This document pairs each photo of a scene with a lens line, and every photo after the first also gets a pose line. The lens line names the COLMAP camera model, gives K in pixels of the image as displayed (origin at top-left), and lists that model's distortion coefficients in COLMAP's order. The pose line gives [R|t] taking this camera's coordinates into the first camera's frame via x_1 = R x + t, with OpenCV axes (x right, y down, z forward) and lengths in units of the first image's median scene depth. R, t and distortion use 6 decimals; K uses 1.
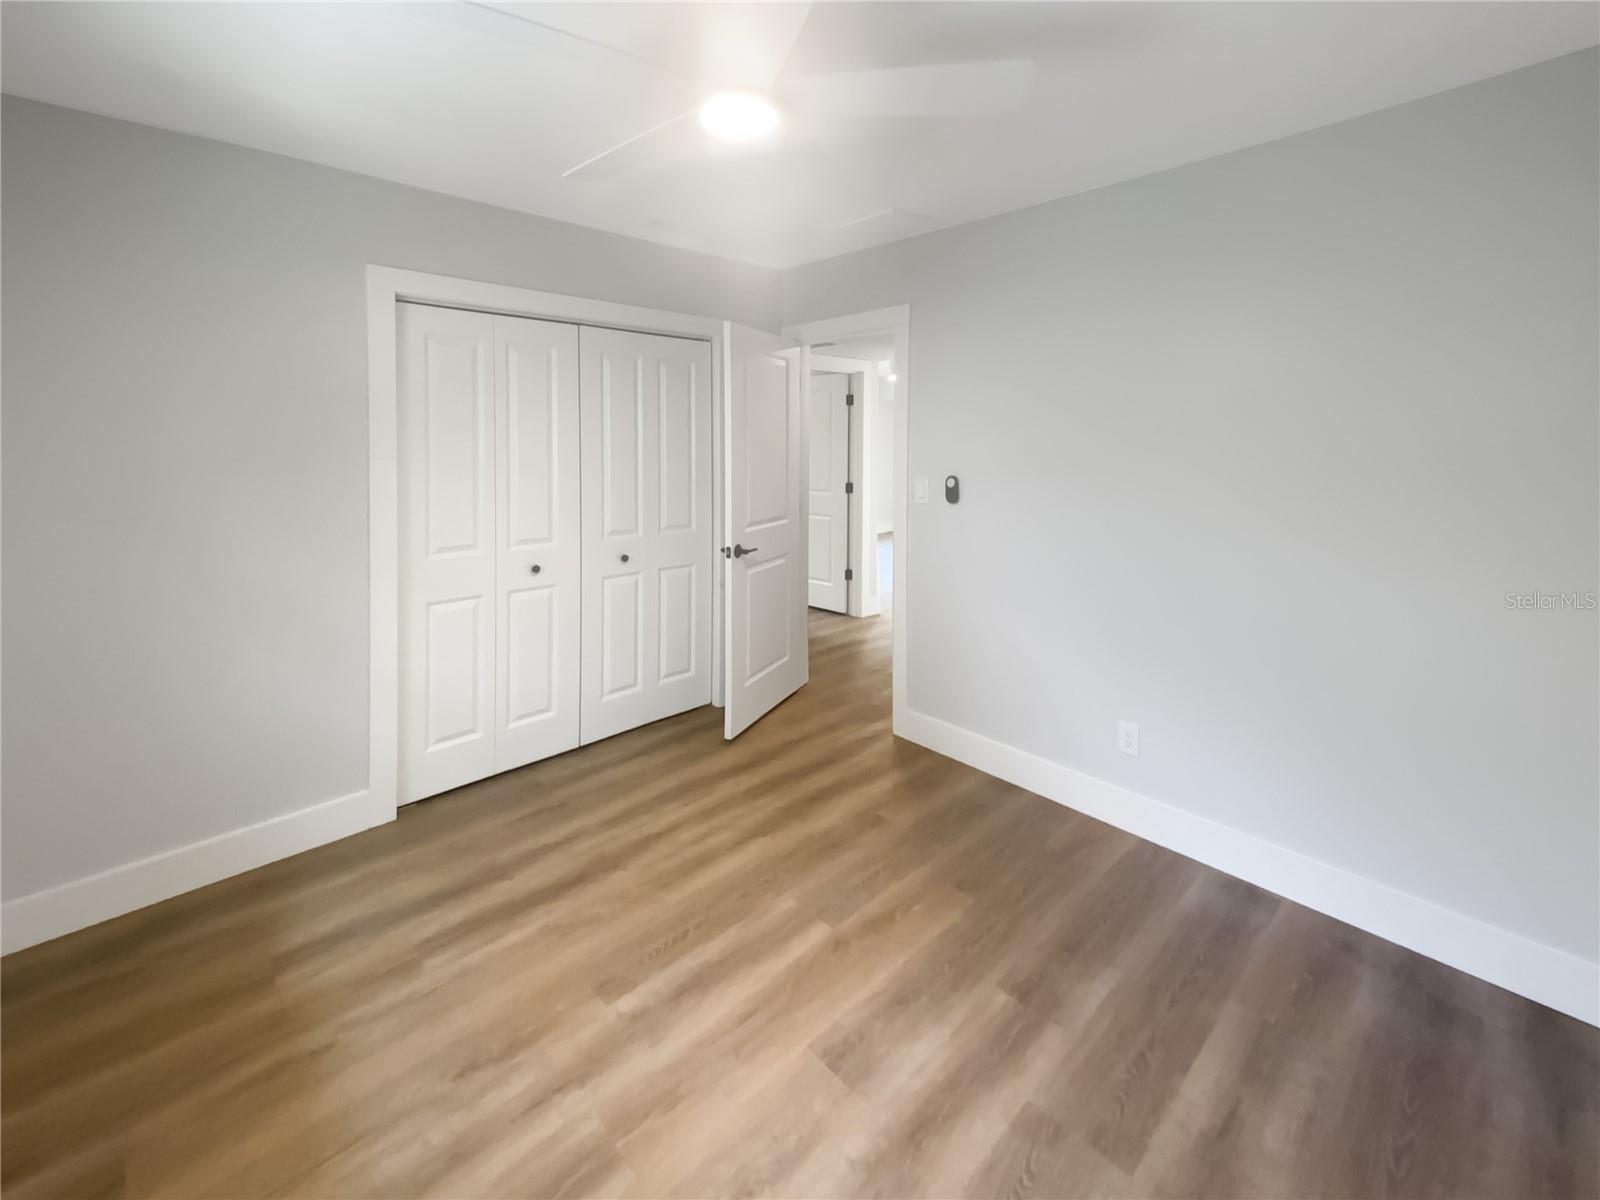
lens RADIAL K [[626.5, 0, 802.6], [0, 626.5, 583.4], [0, 0, 1]] dist [0.010829, -0.000268]
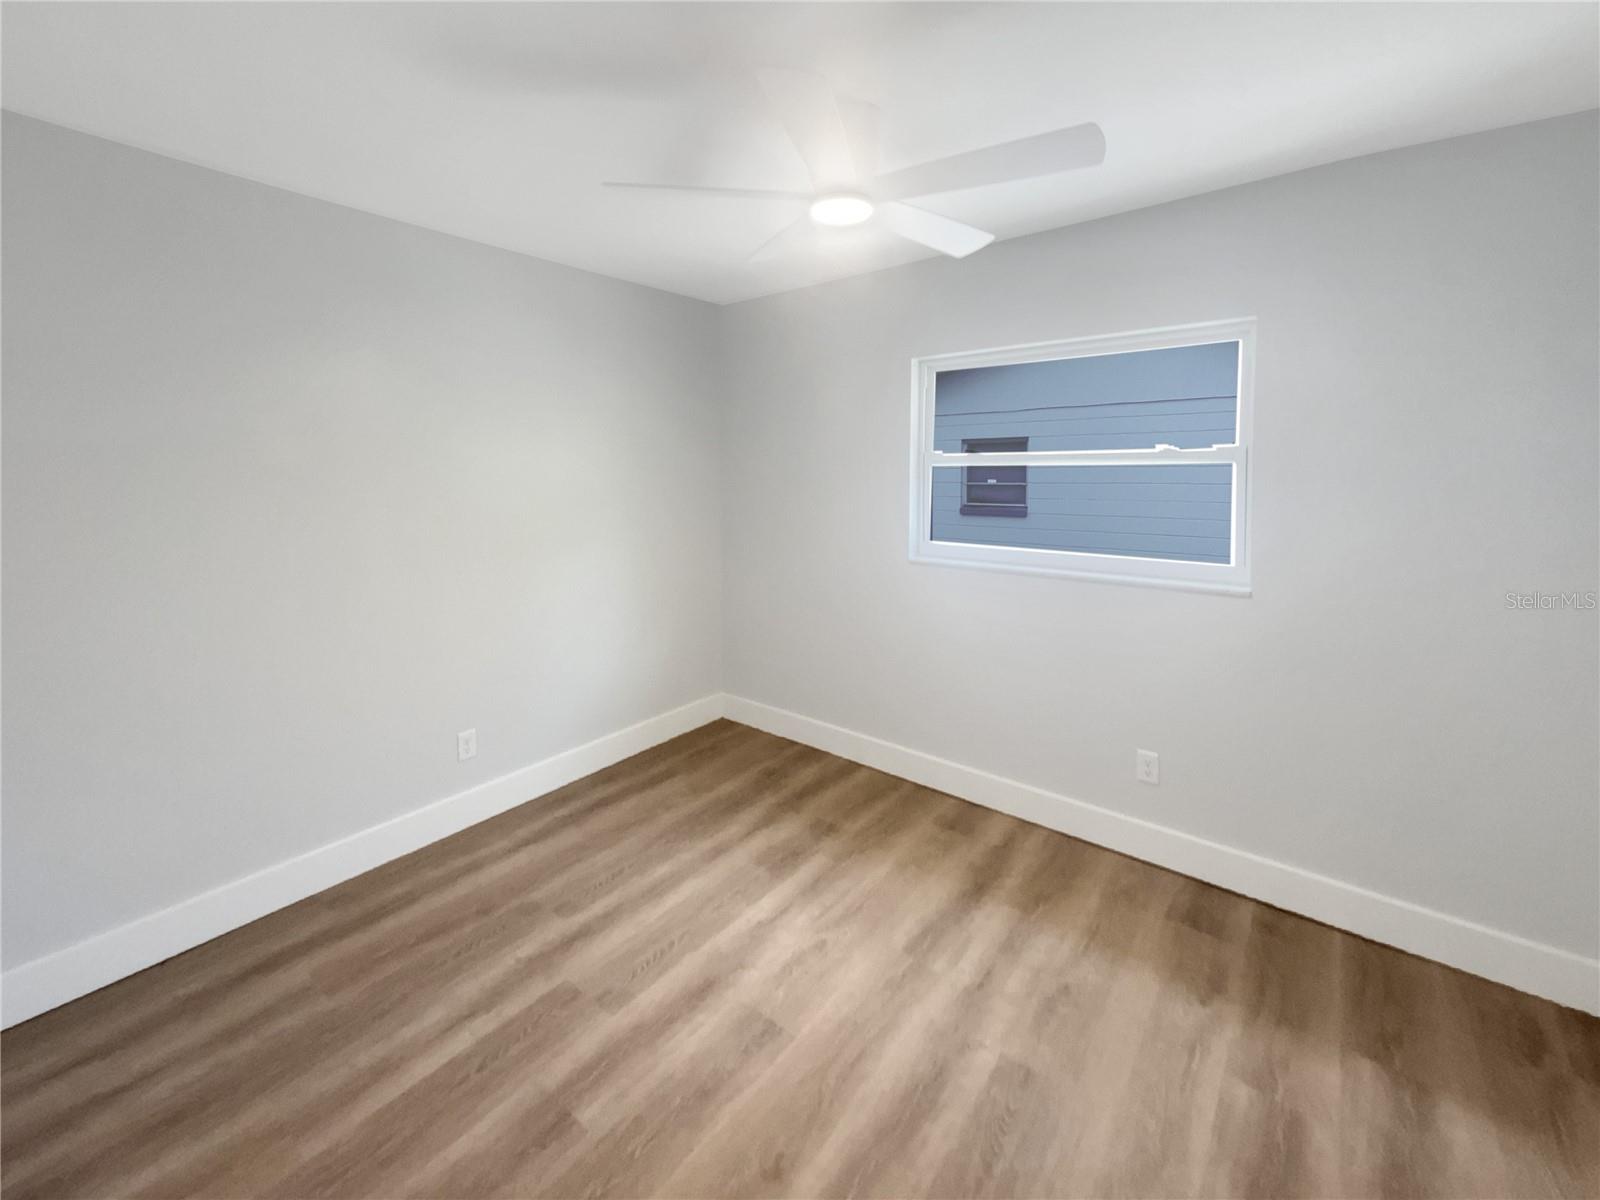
lens RADIAL K [[626.5, 0, 802.6], [0, 626.5, 583.4], [0, 0, 1]] dist [0.010829, -0.000268]
pose [[-0.985151, 0.034207, -0.168246, 0.152503], [-0.036807, 0.915088, 0.401572, -0.428345], [0.167696, 0.401802, -0.900241, 1.669823]]
